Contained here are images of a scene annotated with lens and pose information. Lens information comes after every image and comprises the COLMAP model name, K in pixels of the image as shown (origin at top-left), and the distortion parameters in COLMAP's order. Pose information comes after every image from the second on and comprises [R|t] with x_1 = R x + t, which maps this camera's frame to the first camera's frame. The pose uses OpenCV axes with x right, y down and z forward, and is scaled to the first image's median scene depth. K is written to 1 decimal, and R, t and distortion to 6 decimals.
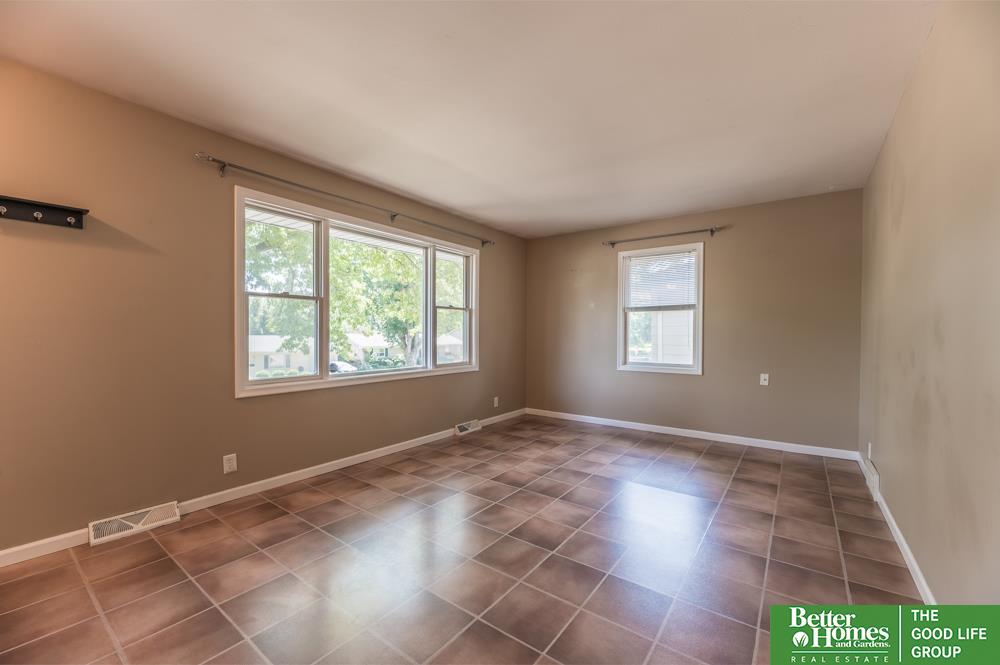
lens RADIAL K [[402.7, 0, 503.5], [0, 402.7, 336.9], [0, 0, 1]] dist [0.000848, -0.003074]
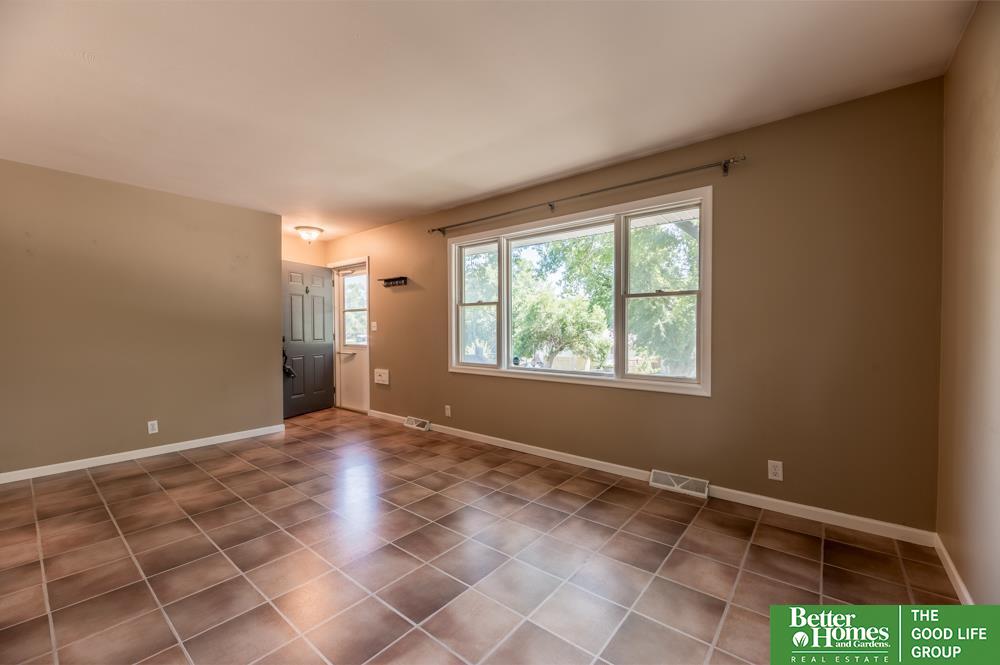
lens RADIAL K [[402.7, 0, 495.0], [0, 402.7, 333.0], [0, 0, 1]] dist [0.000848, -0.003074]
pose [[-0.058692, 0.003150, -0.998271, 0.710968], [-0.011565, 0.999926, 0.003836, -0.006841], [0.998209, 0.011770, -0.058651, 0.982148]]
